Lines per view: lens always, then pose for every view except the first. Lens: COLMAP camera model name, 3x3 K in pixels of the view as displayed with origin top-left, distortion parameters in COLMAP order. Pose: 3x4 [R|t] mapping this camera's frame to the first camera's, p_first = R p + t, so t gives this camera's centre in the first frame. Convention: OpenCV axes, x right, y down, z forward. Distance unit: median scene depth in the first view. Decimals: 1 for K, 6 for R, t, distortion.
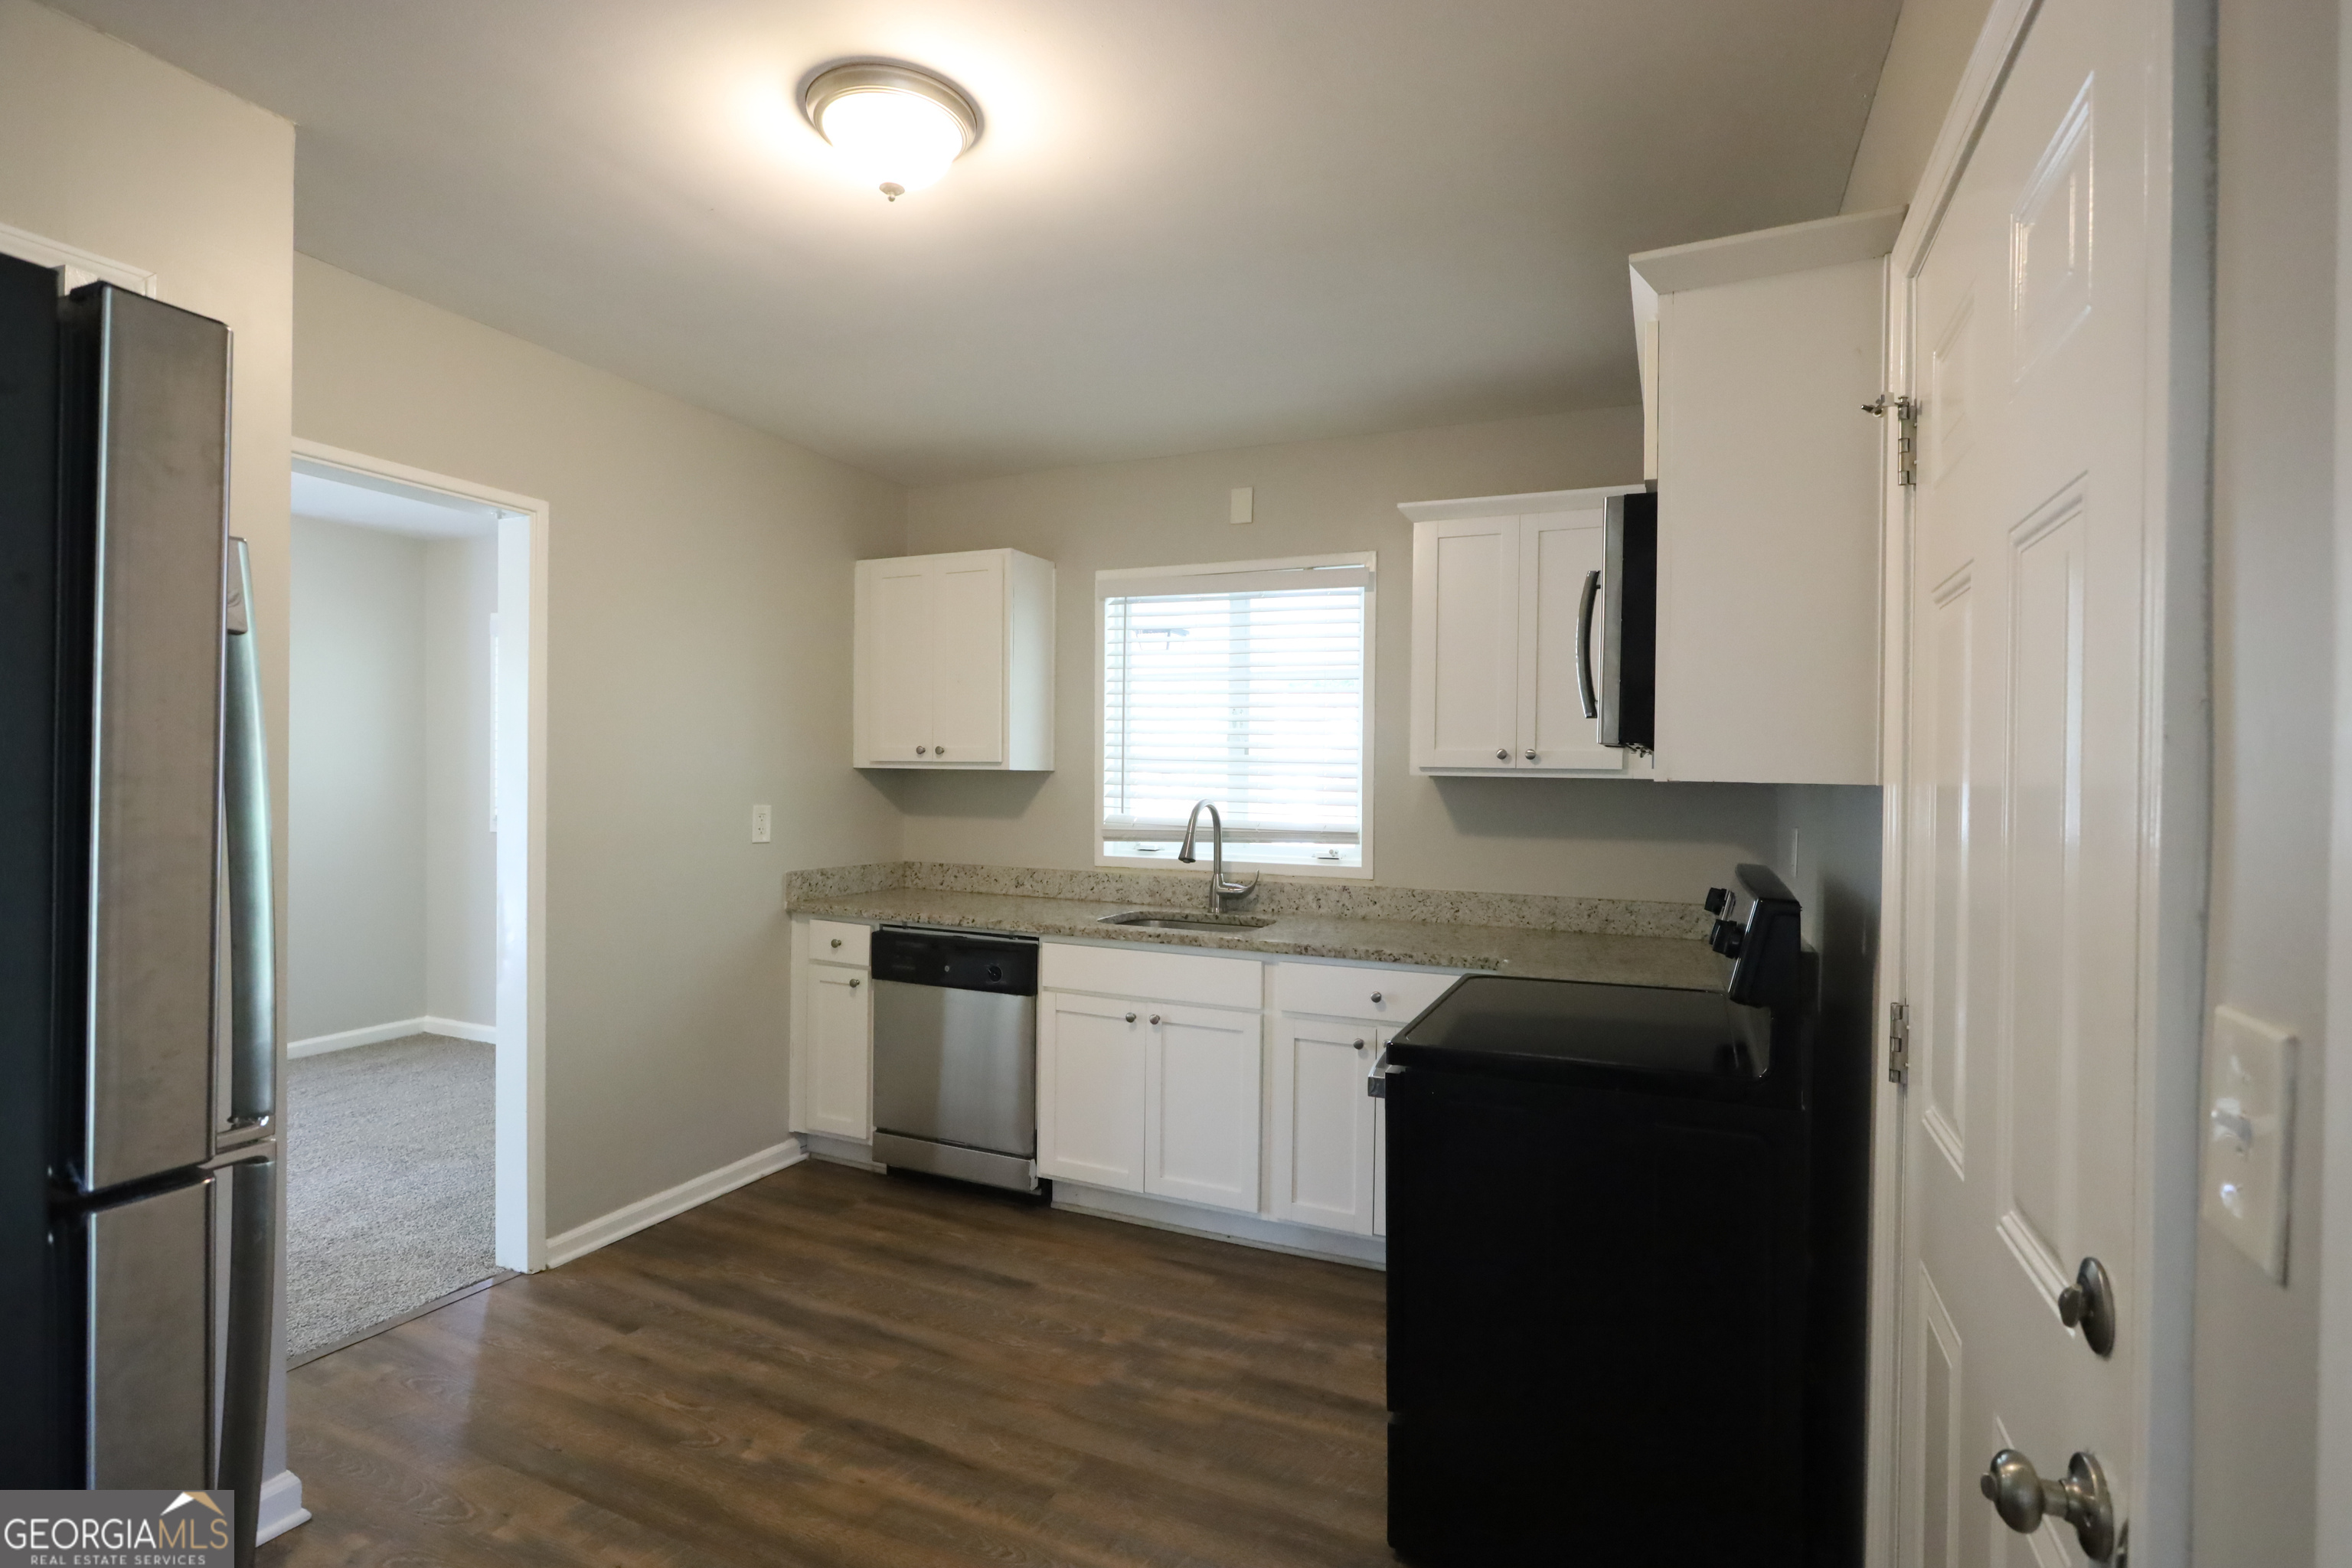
lens RADIAL K [[1108.2, 0, 1176.0], [0, 1108.2, 784.0], [0, 0, 1]] dist [-0.025794, 0.000142]
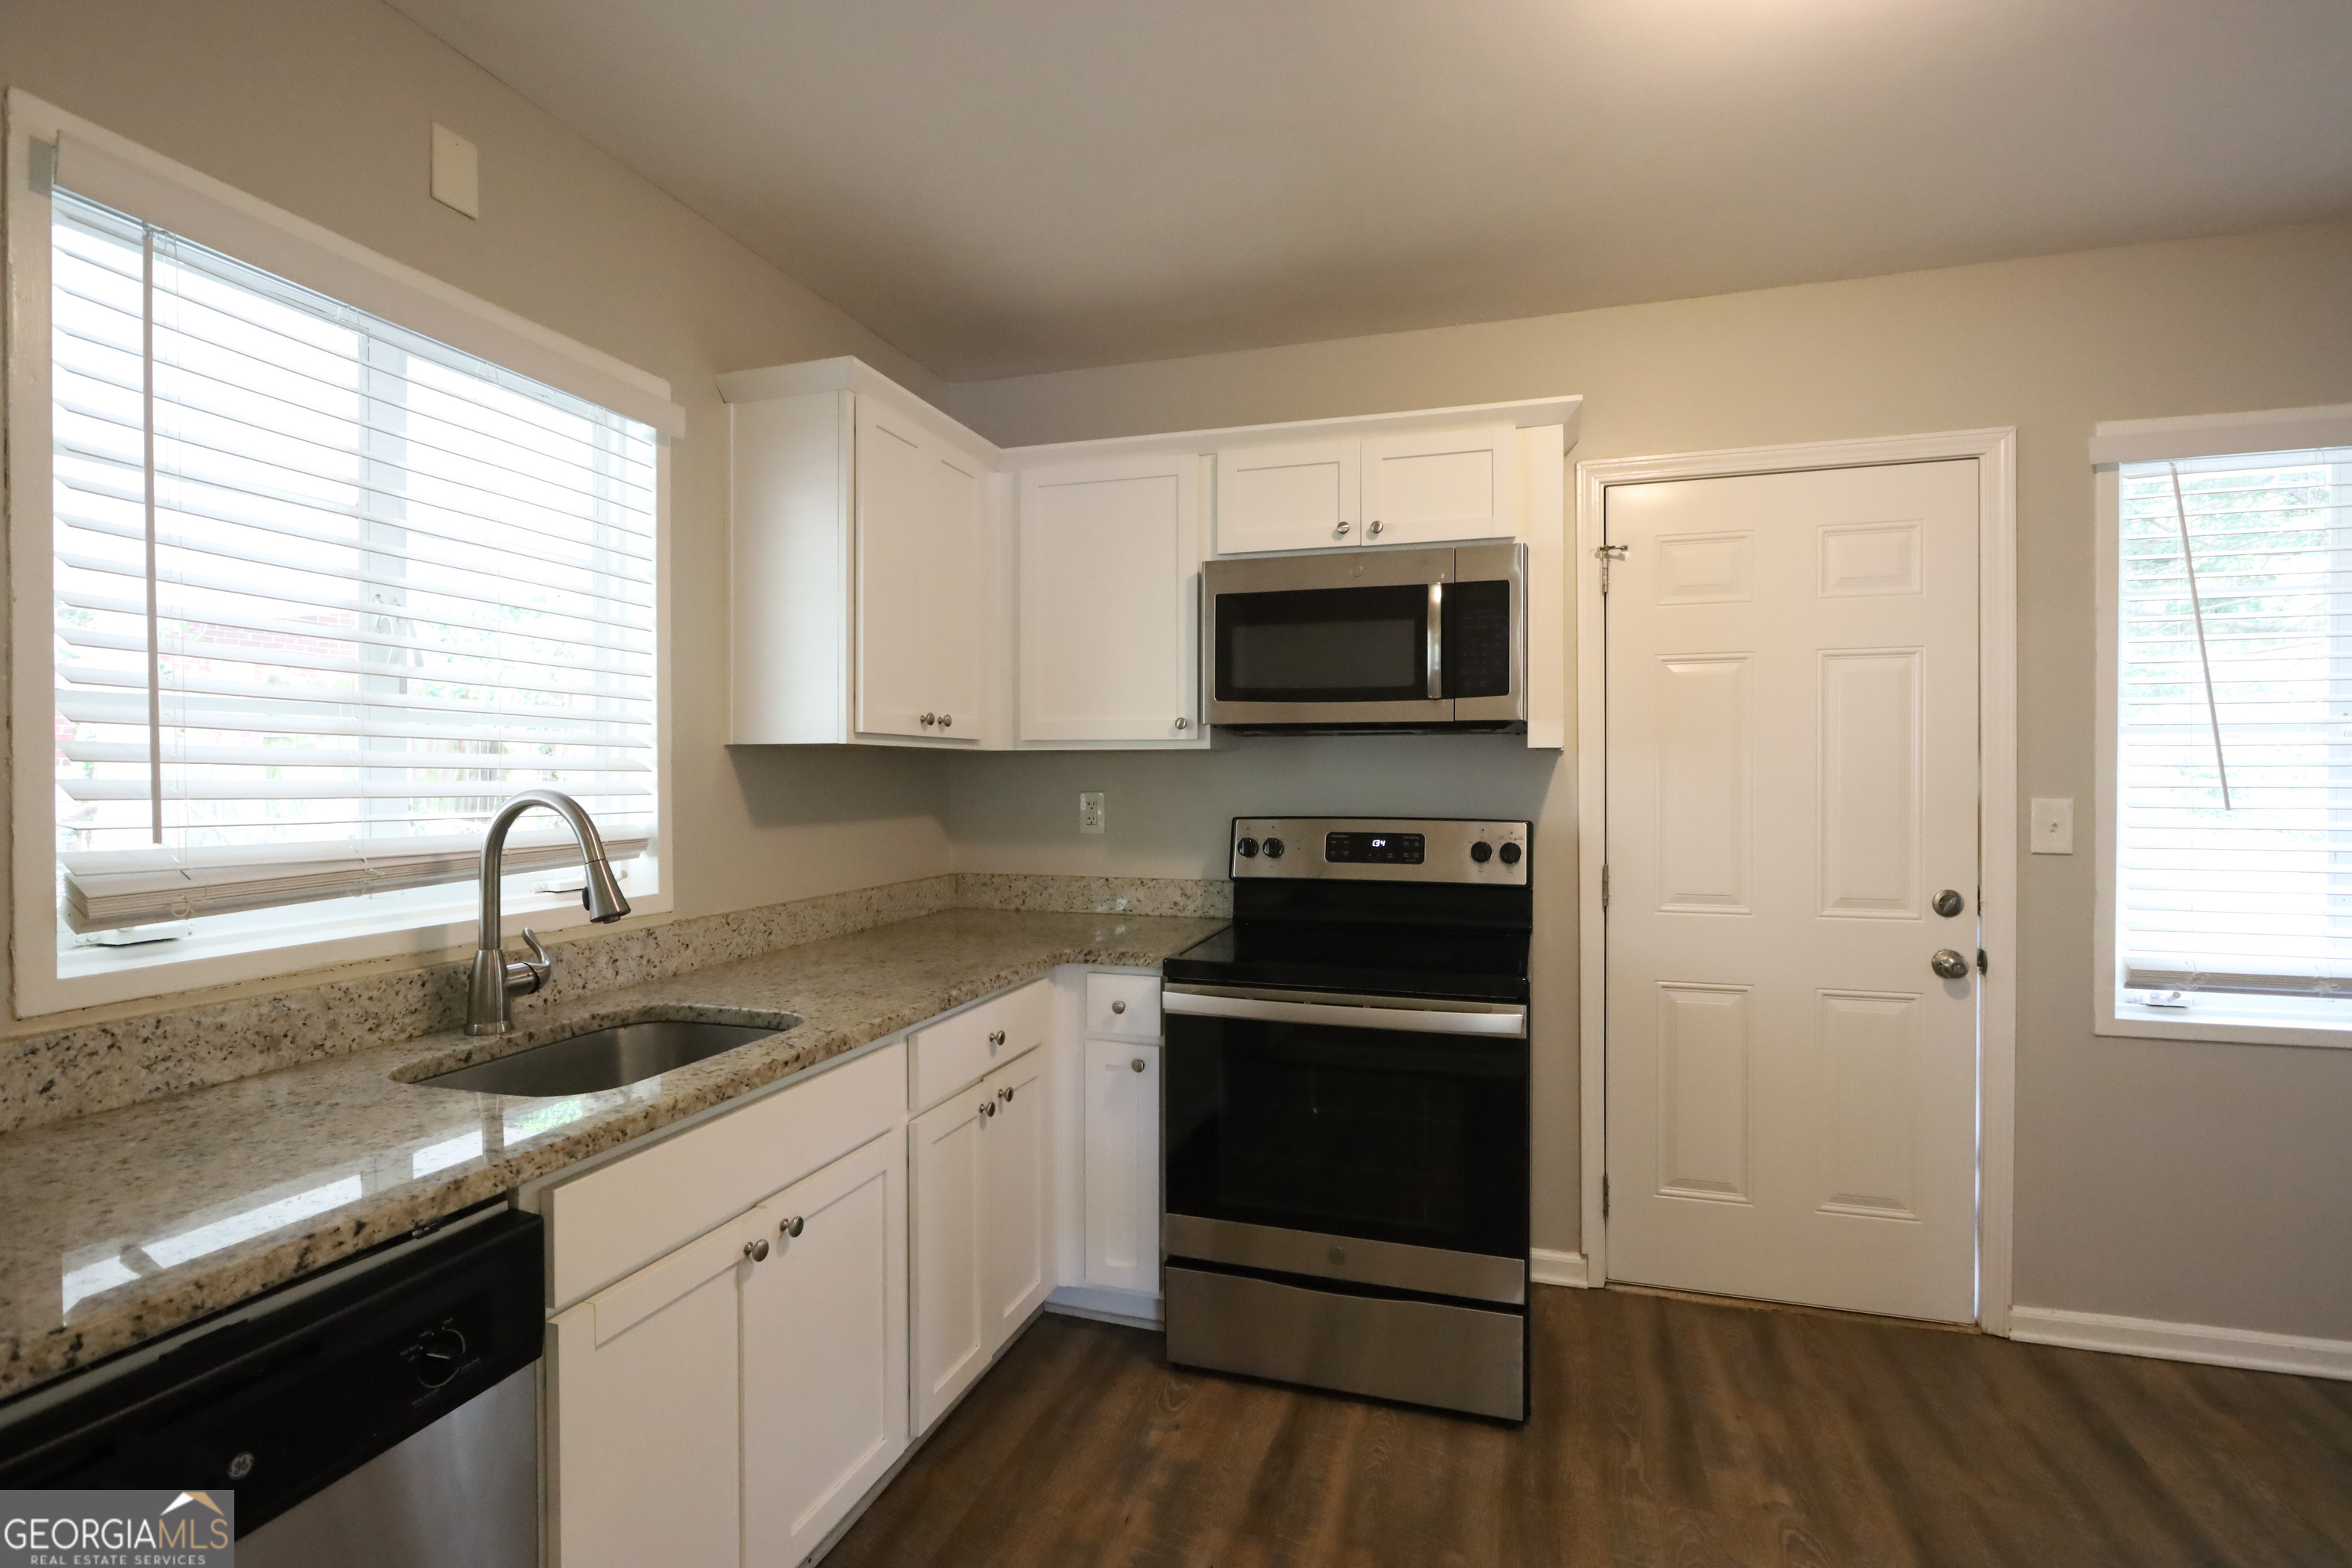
lens RADIAL K [[1108.2, 0, 1176.0], [0, 1108.2, 784.0], [0, 0, 1]] dist [-0.025794, 0.000142]
pose [[-0.111569, -0.022030, 0.993512, -0.468054], [0.011320, 0.999661, 0.023438, 0.003951], [-0.993692, 0.013861, -0.111282, 0.789174]]
